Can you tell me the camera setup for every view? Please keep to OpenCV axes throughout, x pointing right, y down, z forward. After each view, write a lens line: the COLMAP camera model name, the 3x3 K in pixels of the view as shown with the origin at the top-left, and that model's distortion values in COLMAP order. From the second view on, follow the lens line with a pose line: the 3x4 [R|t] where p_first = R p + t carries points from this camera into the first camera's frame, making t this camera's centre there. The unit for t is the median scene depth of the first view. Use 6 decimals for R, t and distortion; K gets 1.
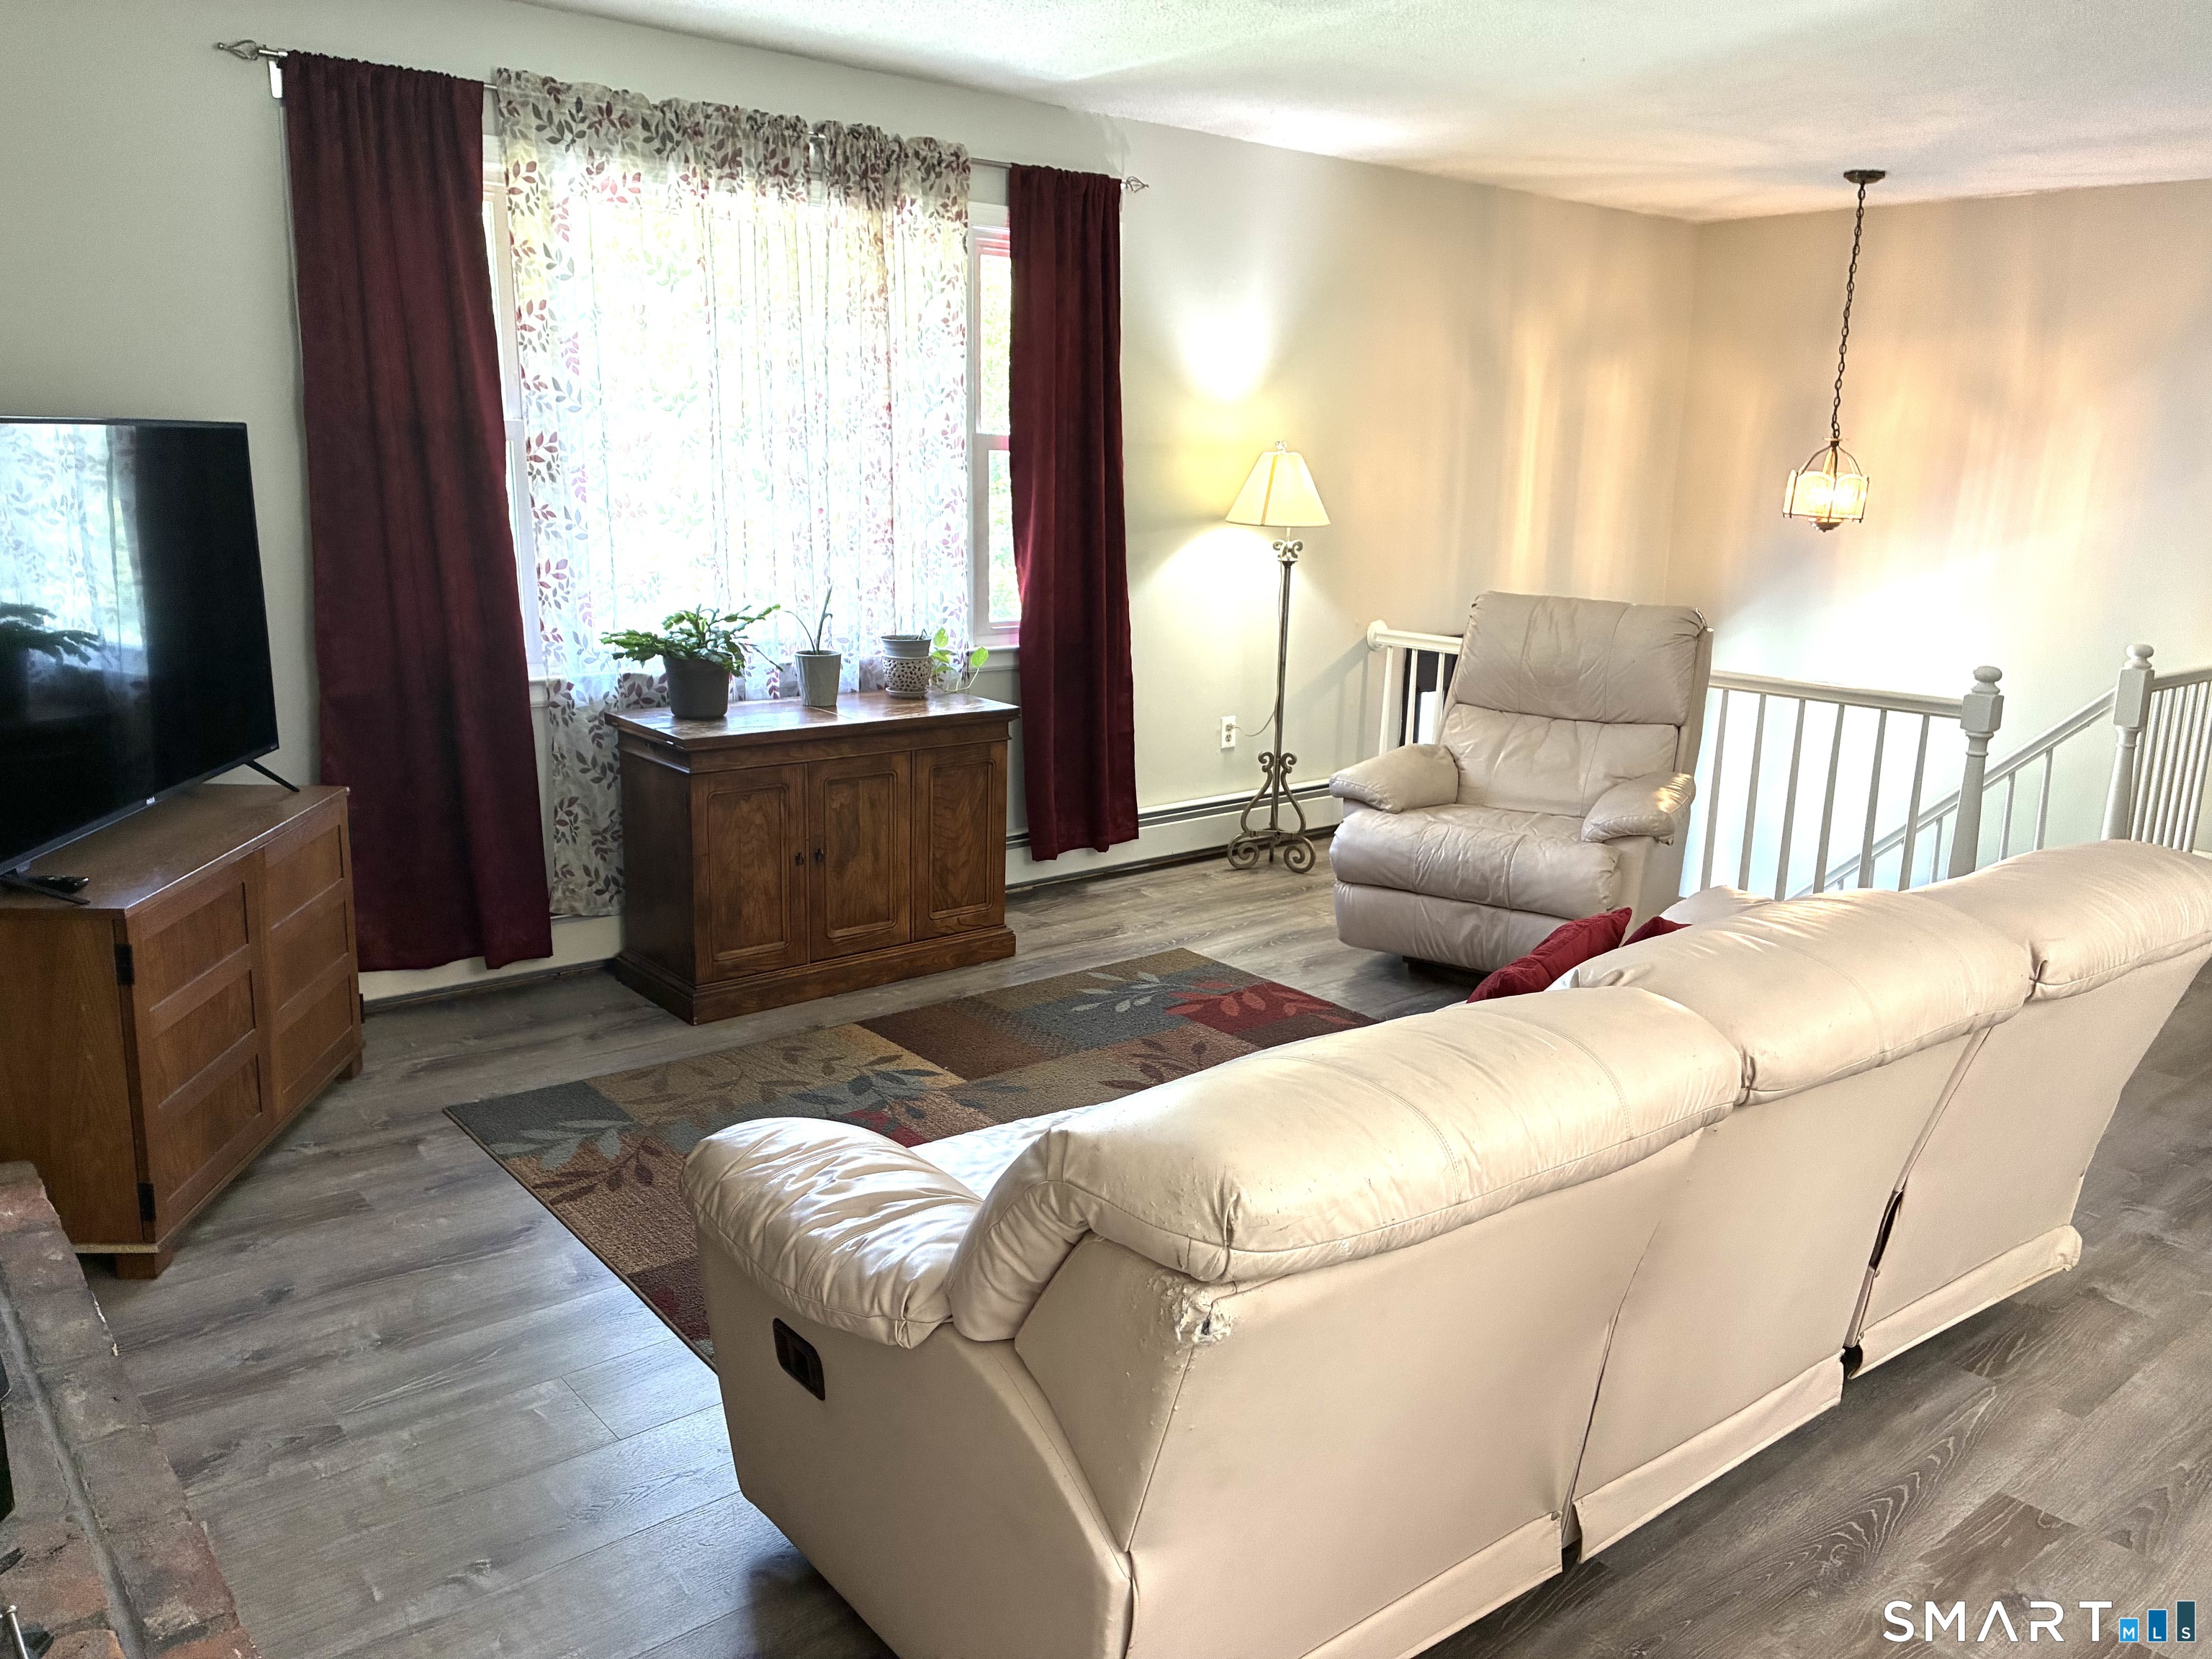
lens RADIAL K [[1693.9, 0, 1102.8], [0, 1693.9, 824.3], [0, 0, 1]] dist [-0.002767, 0.017885]
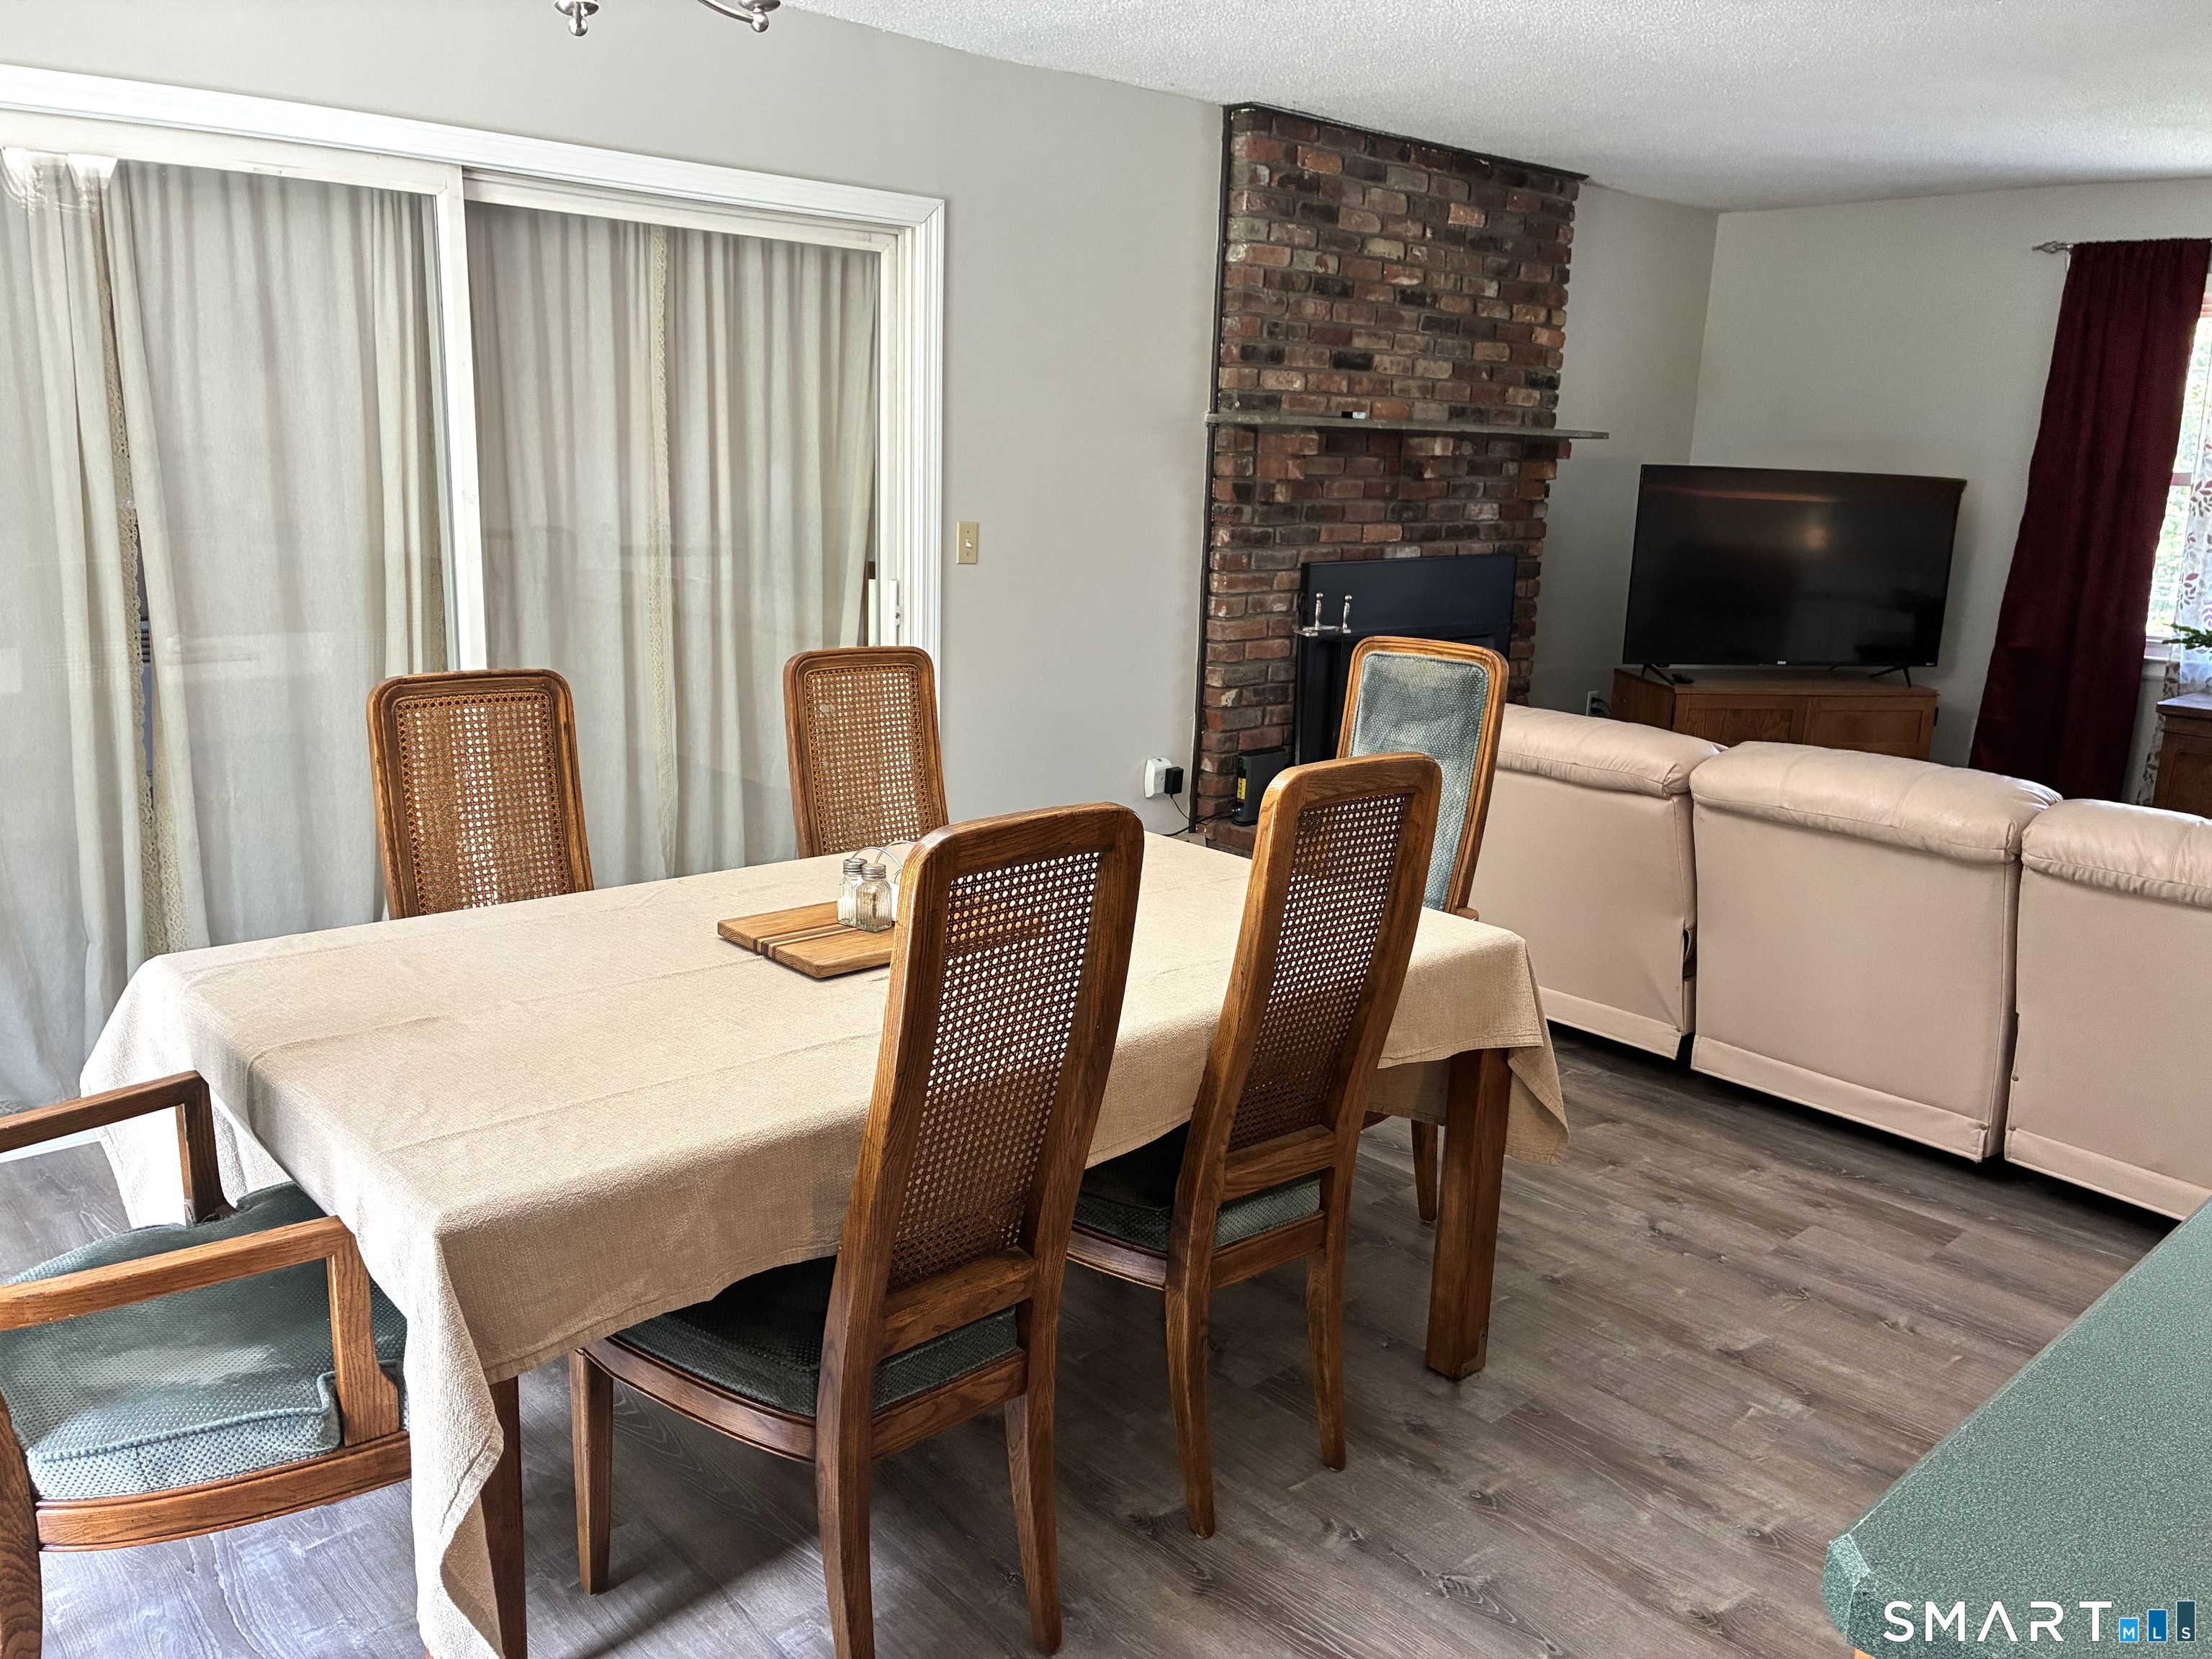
lens RADIAL K [[1693.9, 0, 1102.3], [0, 1693.9, 814.0], [0, 0, 1]] dist [-0.002767, 0.017885]
pose [[0.048164, 0.190722, -0.980462, 0.971120], [-0.241465, 0.954710, 0.173851, 0.002232], [0.969214, 0.228374, 0.092036, 0.068852]]
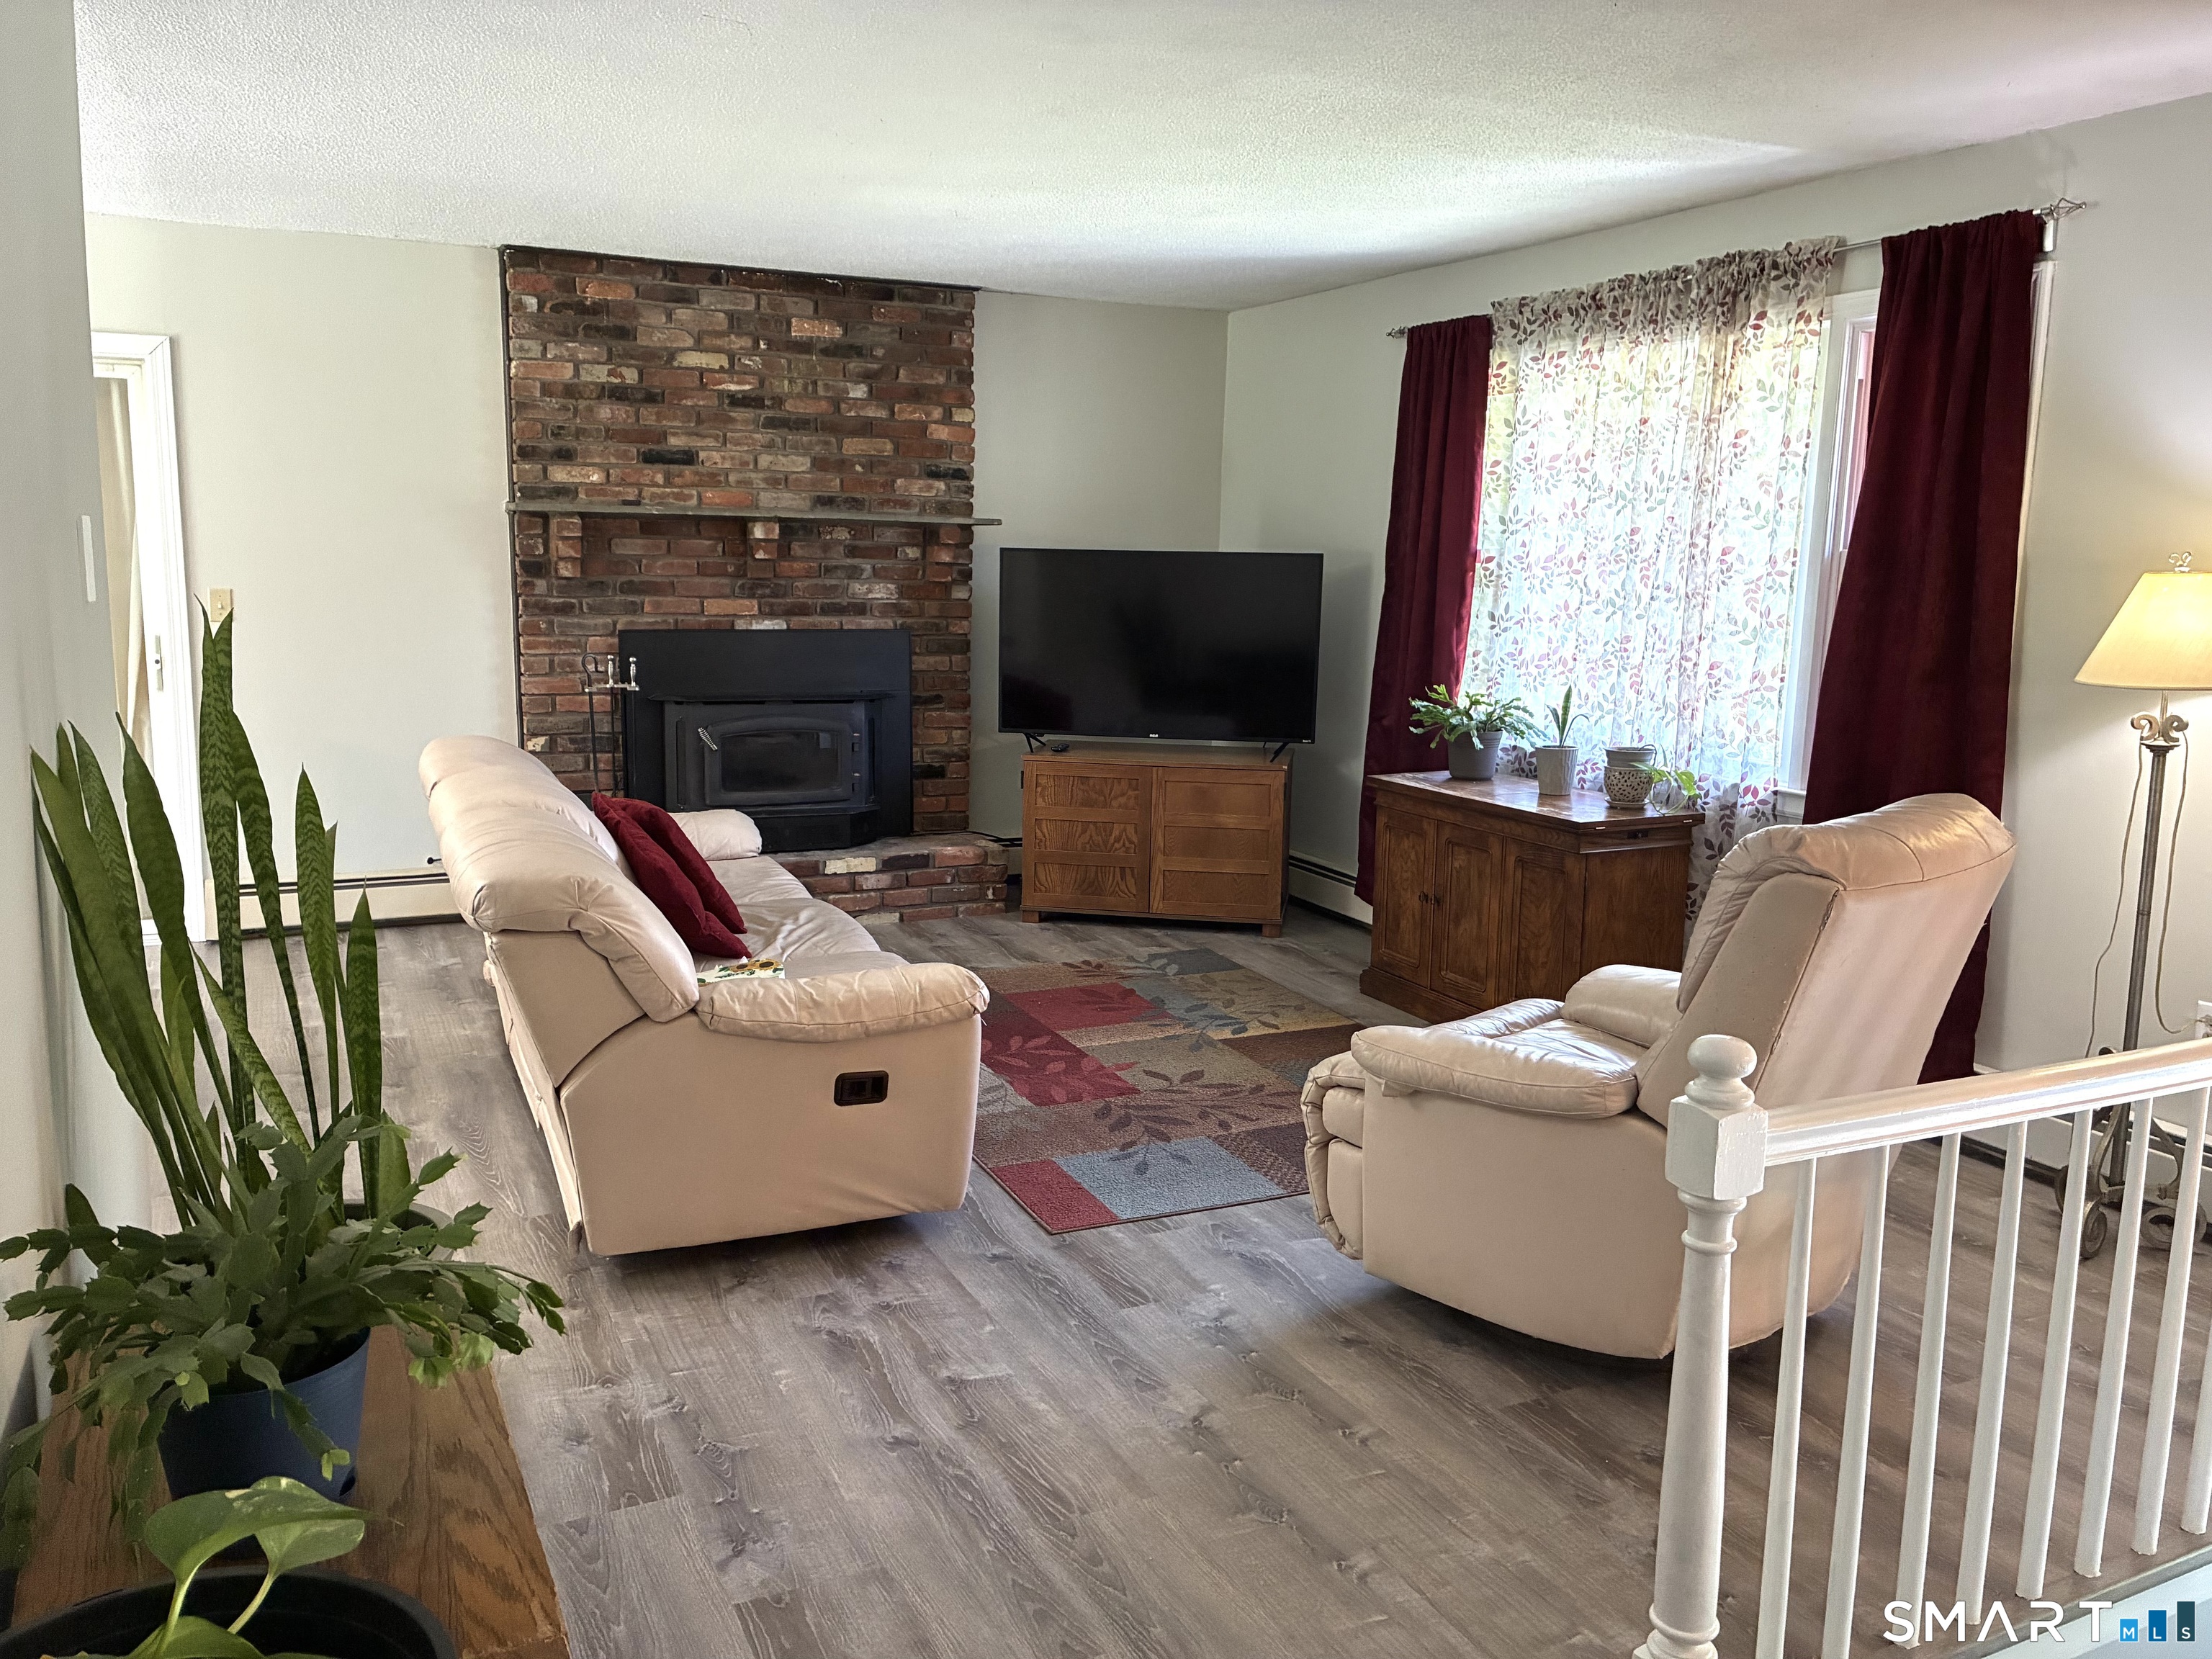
lens RADIAL K [[1693.9, 0, 1099.6], [0, 1693.9, 833.6], [0, 0, 1]] dist [-0.002767, 0.017885]
pose [[-0.250557, 0.128061, -0.959595, 1.021931], [-0.235931, 0.953249, 0.188817, -0.194038], [0.938913, 0.273708, -0.208629, 1.003654]]
